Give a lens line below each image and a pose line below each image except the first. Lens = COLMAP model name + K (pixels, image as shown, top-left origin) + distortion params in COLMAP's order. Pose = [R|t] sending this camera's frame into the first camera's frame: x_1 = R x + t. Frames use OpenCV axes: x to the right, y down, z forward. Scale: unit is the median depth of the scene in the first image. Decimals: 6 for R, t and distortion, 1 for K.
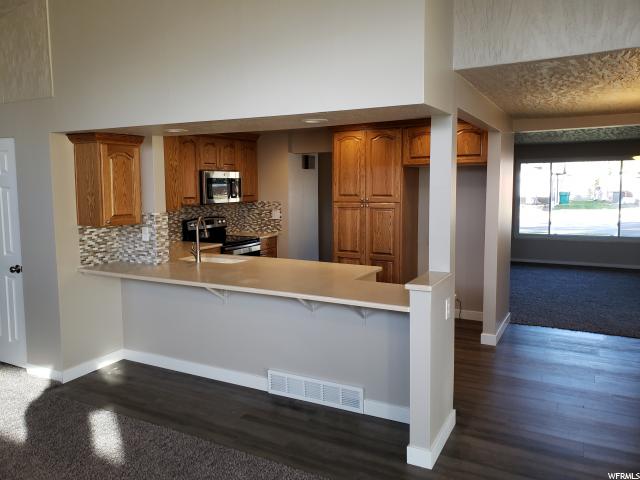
lens RADIAL K [[483.9, 0, 319.1], [0, 483.9, 227.0], [0, 0, 1]] dist [0.055716, -0.006590]
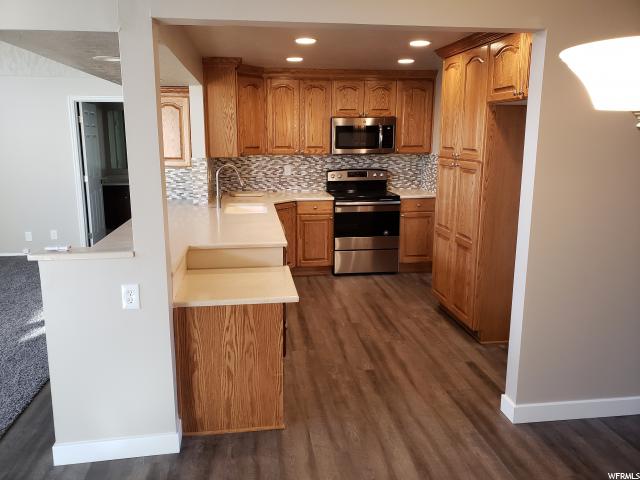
lens RADIAL K [[483.9, 0, 319.1], [0, 483.9, 227.0], [0, 0, 1]] dist [0.055716, -0.006590]
pose [[0.602334, 0.155082, -0.783035, 0.568563], [-0.076645, 0.987650, 0.136648, -0.037246], [0.794556, -0.022292, 0.606781, 0.440068]]
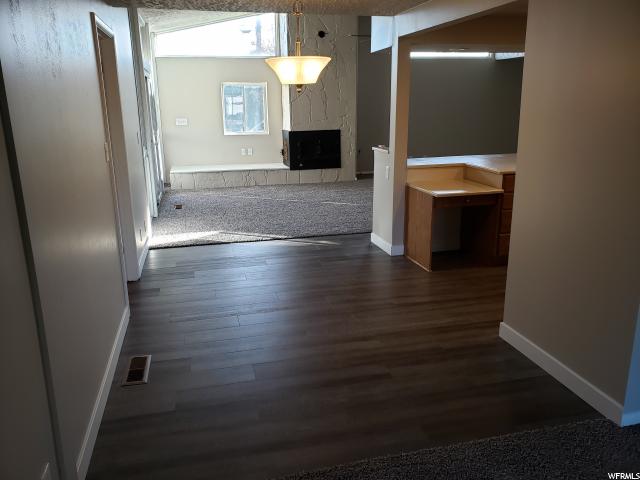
lens RADIAL K [[483.9, 0, 319.1], [0, 483.9, 227.0], [0, 0, 1]] dist [0.055716, -0.006590]
pose [[-0.733709, 0.182350, -0.654538, 0.838827], [-0.037278, 0.951061, 0.306747, -0.080578], [0.678441, 0.249463, -0.691004, 1.111430]]
